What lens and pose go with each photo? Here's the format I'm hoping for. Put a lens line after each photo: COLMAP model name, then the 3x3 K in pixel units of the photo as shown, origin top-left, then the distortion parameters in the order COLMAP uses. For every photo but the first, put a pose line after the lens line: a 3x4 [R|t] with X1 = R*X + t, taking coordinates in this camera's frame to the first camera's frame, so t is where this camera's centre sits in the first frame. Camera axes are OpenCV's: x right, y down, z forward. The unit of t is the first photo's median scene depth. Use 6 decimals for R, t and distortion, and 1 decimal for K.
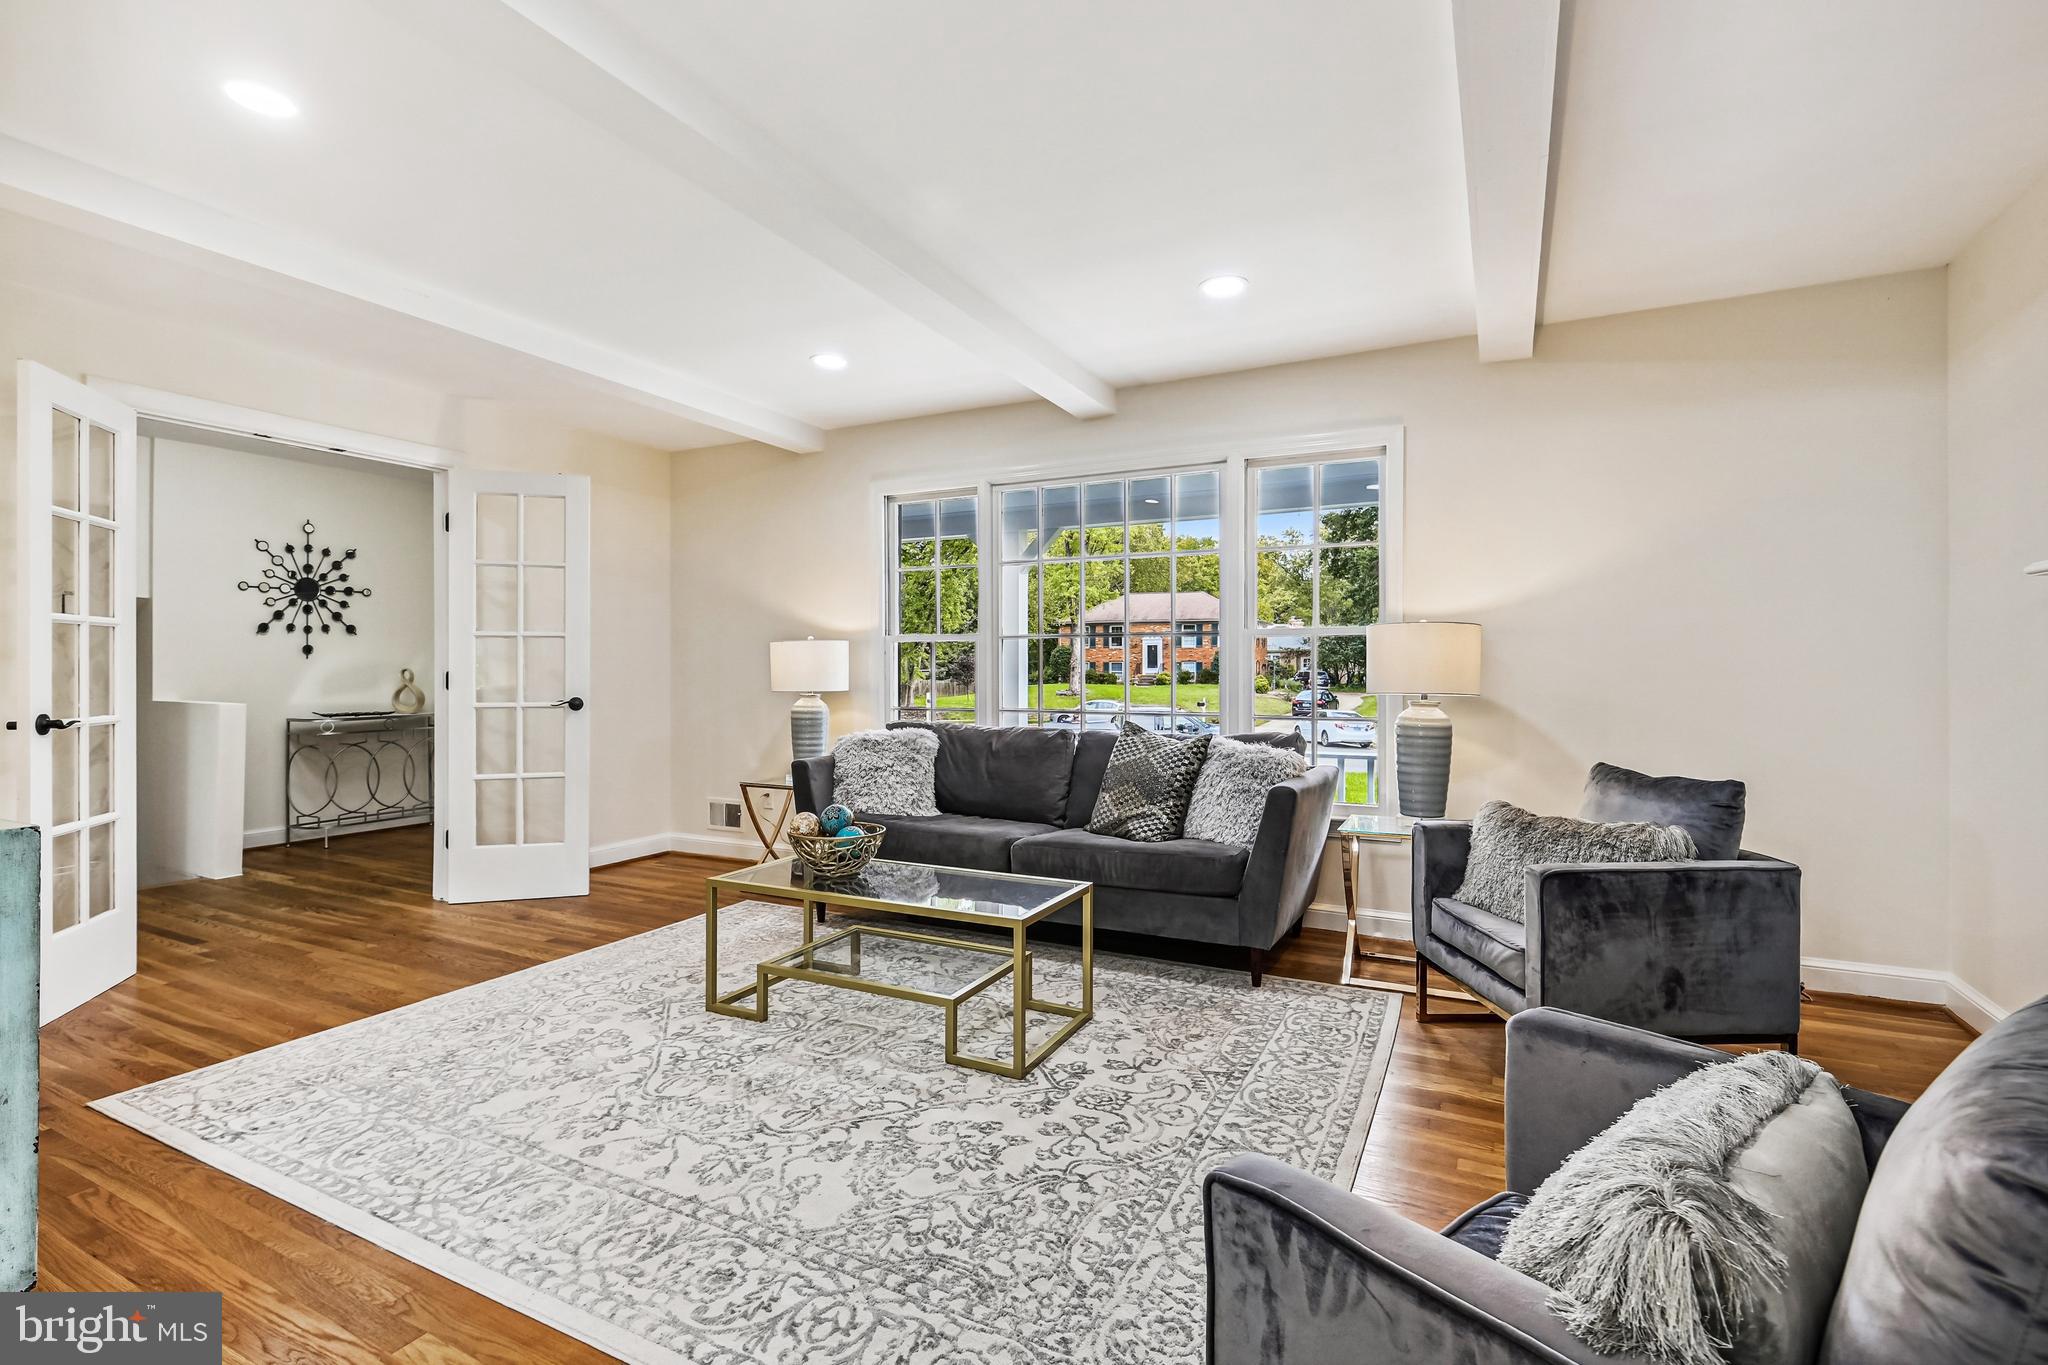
lens RADIAL K [[951.9, 0, 1019.5], [0, 951.9, 660.8], [0, 0, 1]] dist [-0.005778, -0.001168]
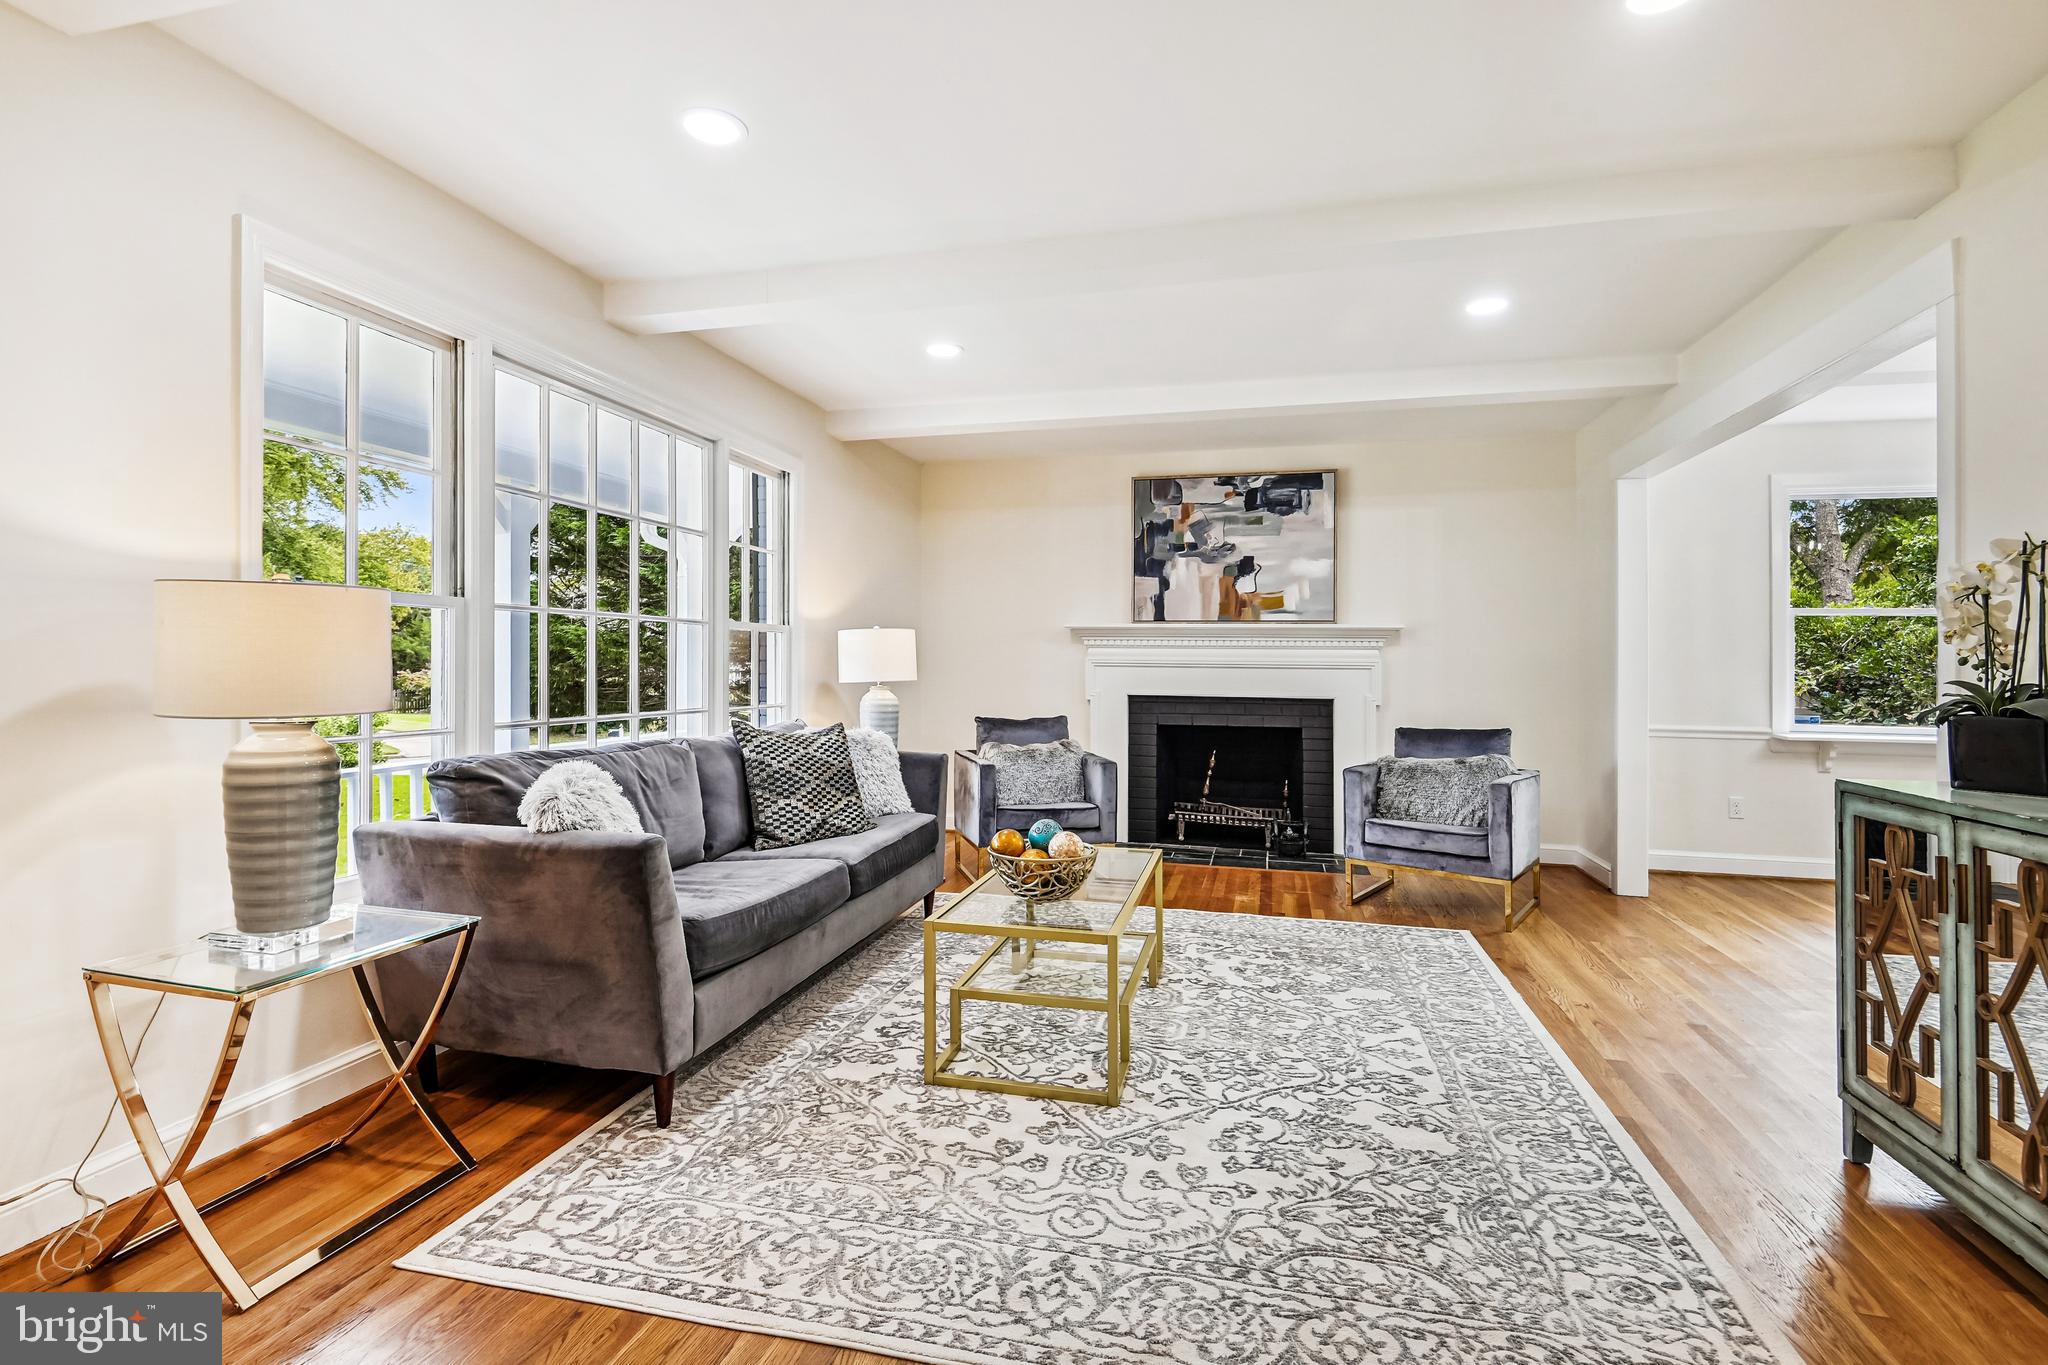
lens RADIAL K [[951.9, 0, 1019.5], [0, 951.9, 660.8], [0, 0, 1]] dist [-0.005778, -0.001168]
pose [[-0.221128, 0.008072, 0.975211, -1.376459], [-0.006890, 0.999928, -0.009839, 0.015707], [-0.975221, -0.008895, -0.221056, 1.609121]]
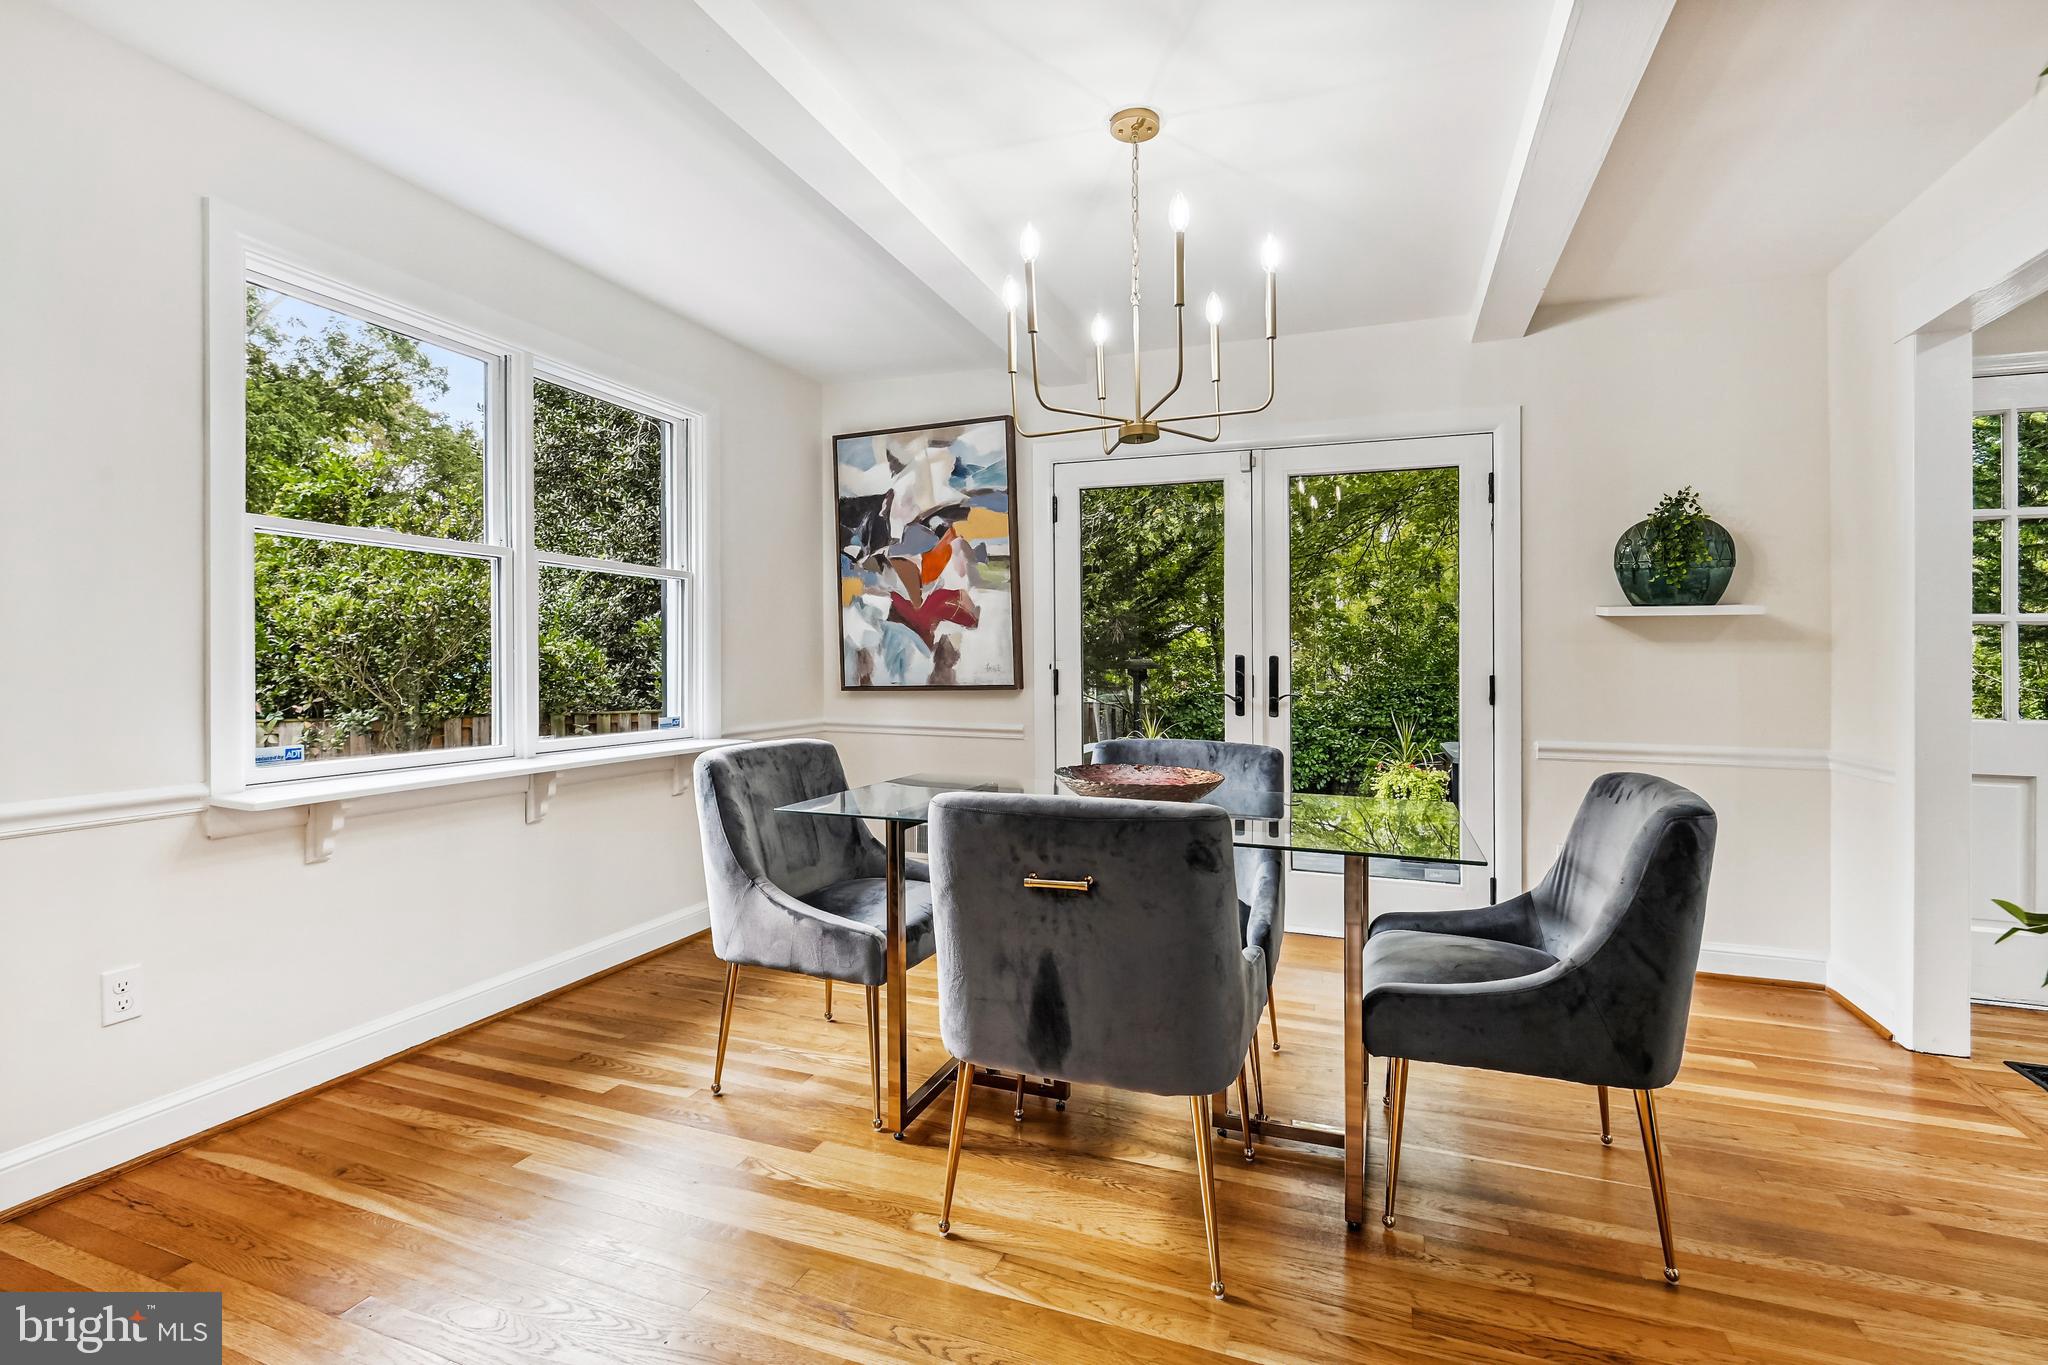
lens RADIAL K [[951.9, 0, 1019.5], [0, 951.9, 660.8], [0, 0, 1]] dist [-0.005778, -0.001168]
pose [[-0.992961, 0.000552, -0.118438, -0.344658], [-0.000086, 0.999986, 0.005382, 0.010638], [0.118439, 0.005354, -0.992947, 0.490837]]
